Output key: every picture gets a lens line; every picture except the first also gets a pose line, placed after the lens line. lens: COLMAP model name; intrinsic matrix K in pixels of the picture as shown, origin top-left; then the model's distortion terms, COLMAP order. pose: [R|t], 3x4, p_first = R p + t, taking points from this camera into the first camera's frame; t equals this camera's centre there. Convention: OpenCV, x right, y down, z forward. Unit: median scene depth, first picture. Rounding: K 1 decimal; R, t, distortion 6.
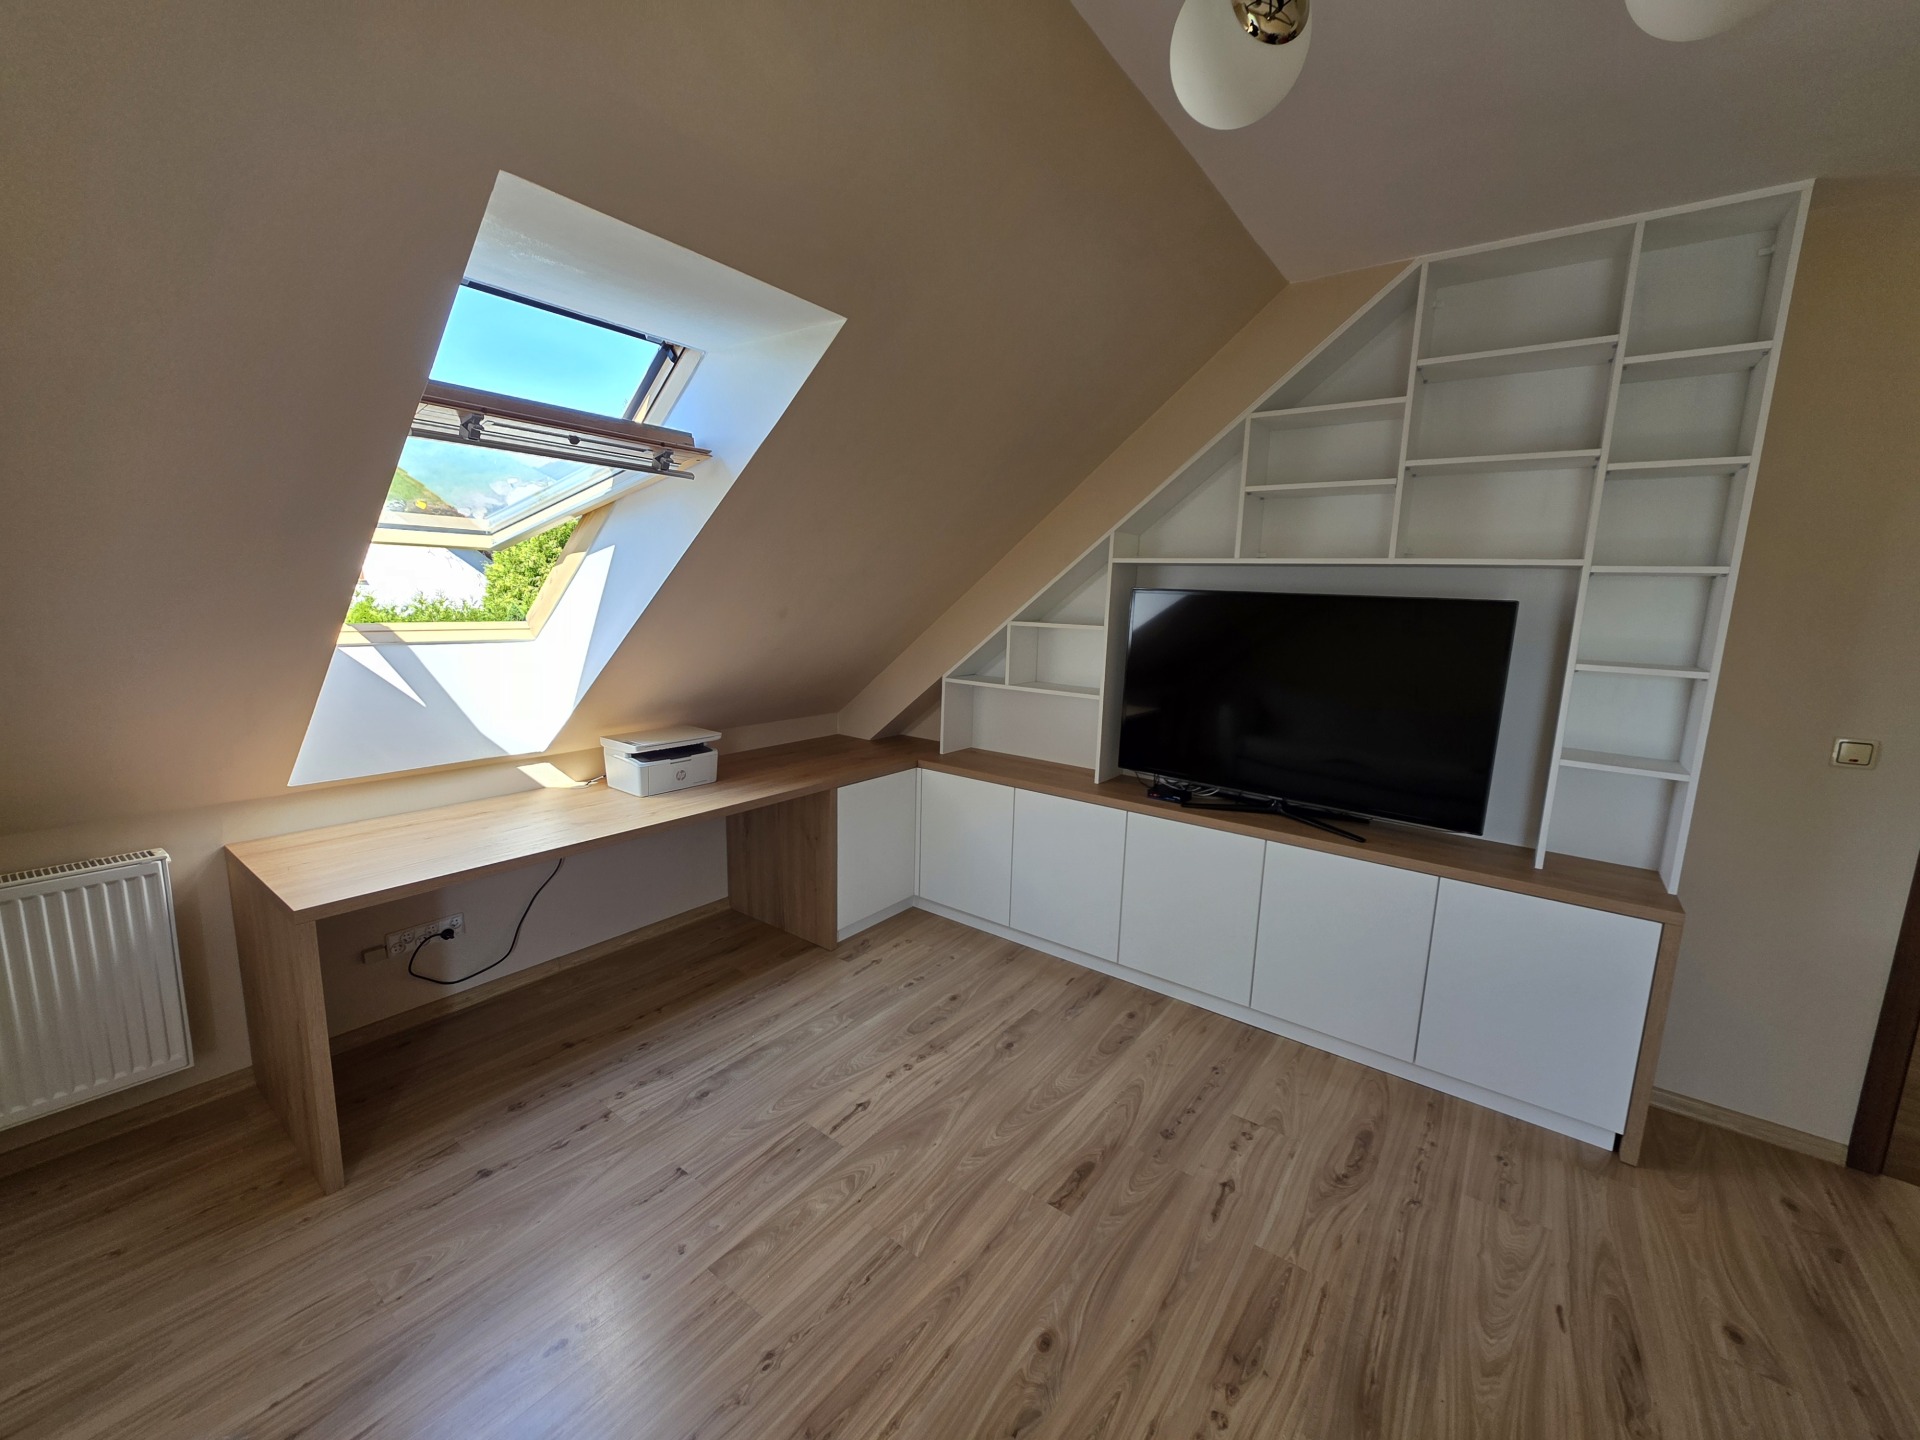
lens RADIAL K [[762.8, 0, 971.7], [0, 762.8, 715.1], [0, 0, 1]] dist [0.003054, -0.000780]
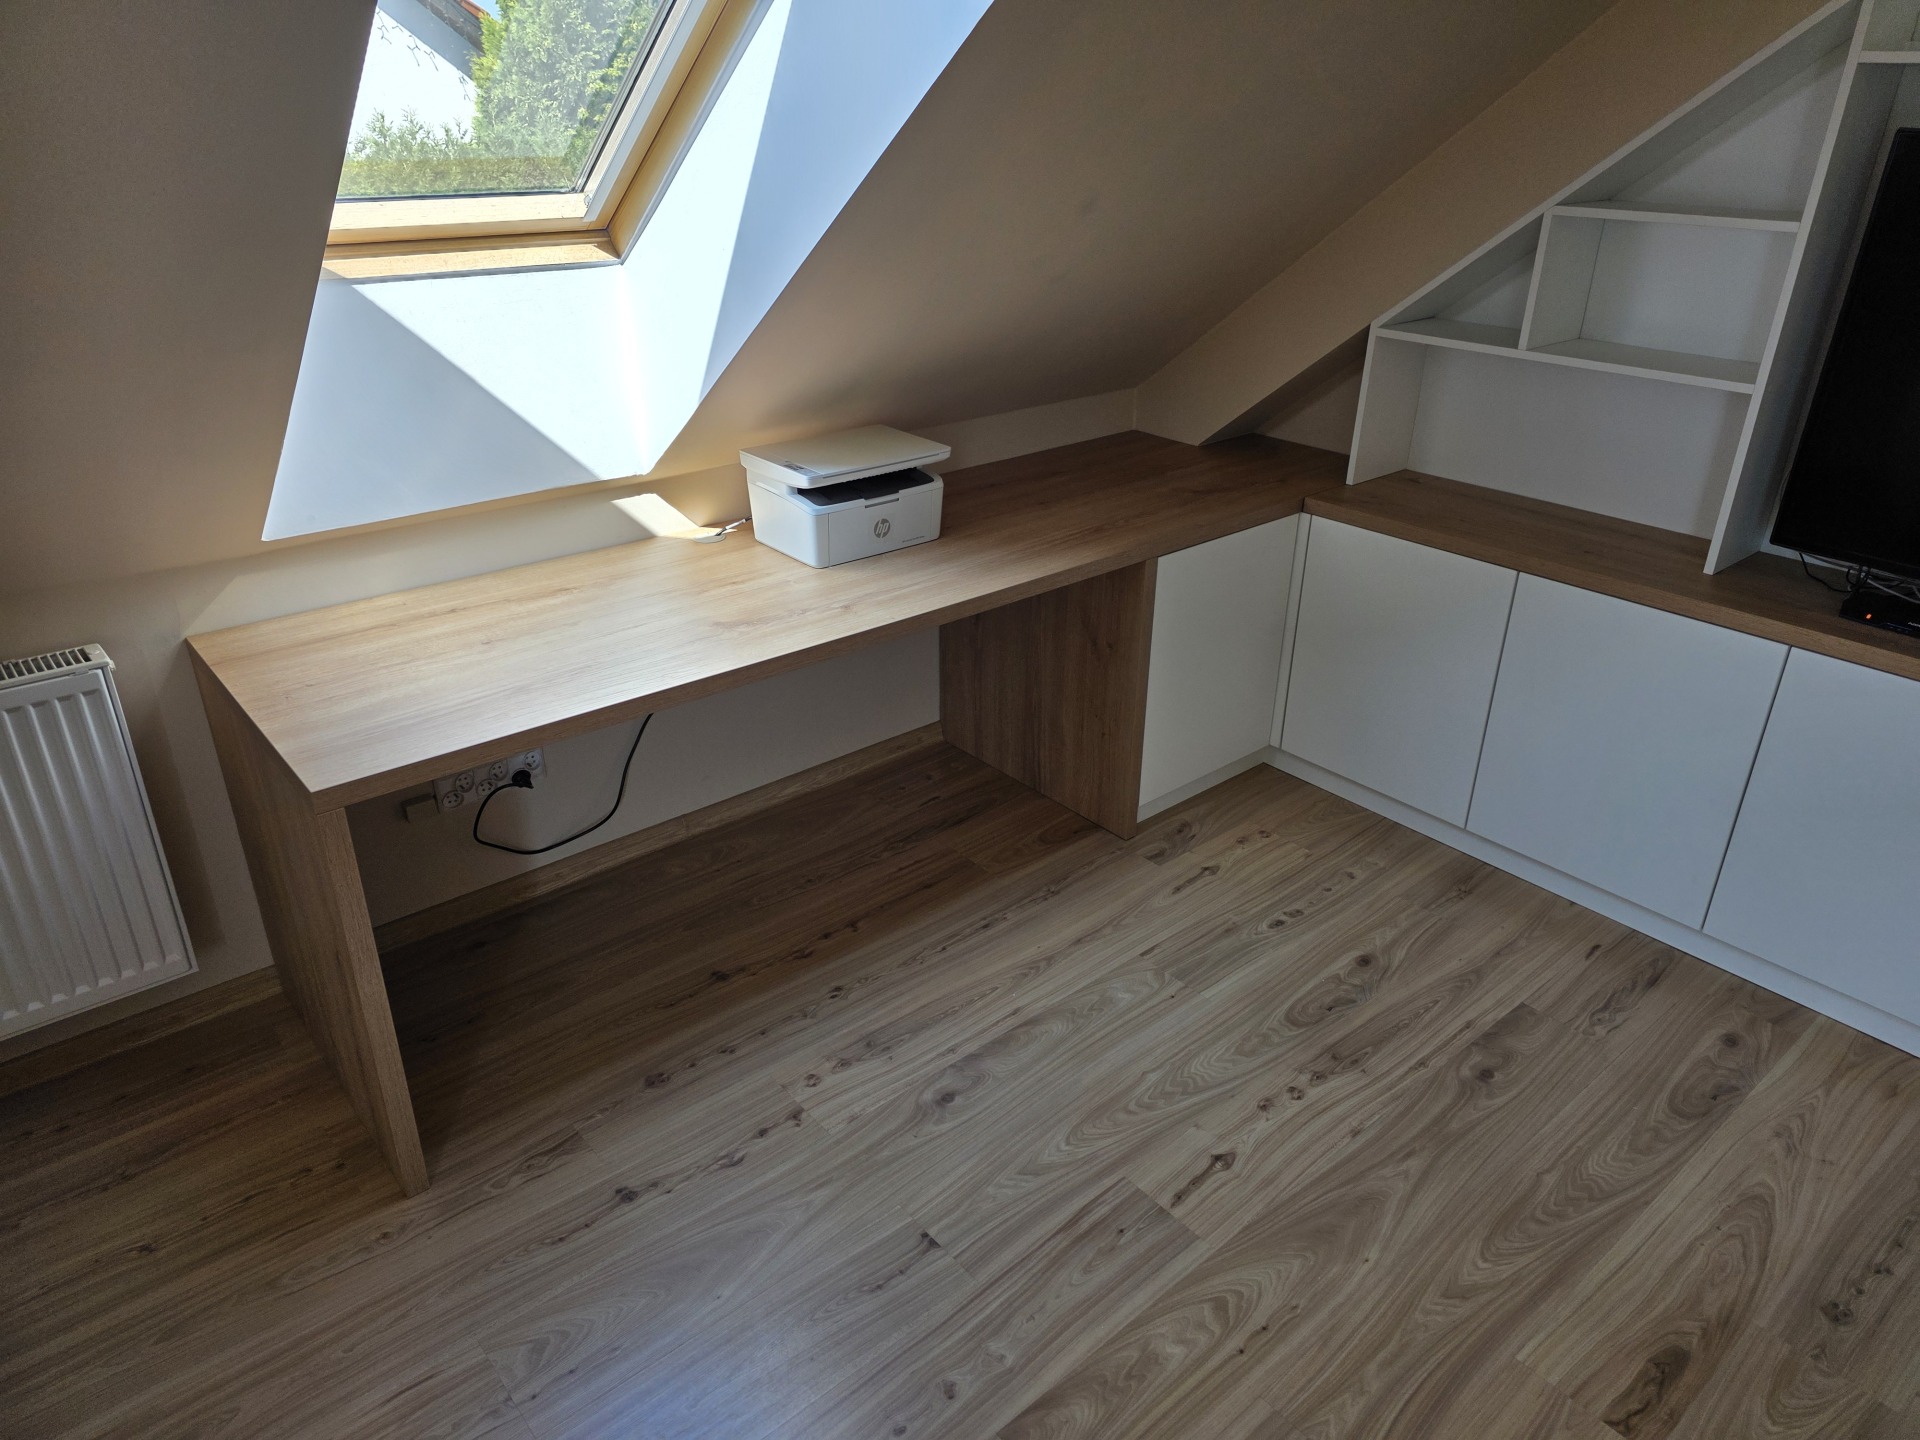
lens RADIAL K [[1288.1, 0, 967.4], [0, 1288.1, 707.9], [0, 0, 1]] dist [0.053734, -0.039593]
pose [[0.974309, 0.078494, -0.211093, -0.147577], [-0.015992, 0.959044, 0.282807, -0.072743], [0.224646, -0.272165, 0.935660, 0.151852]]
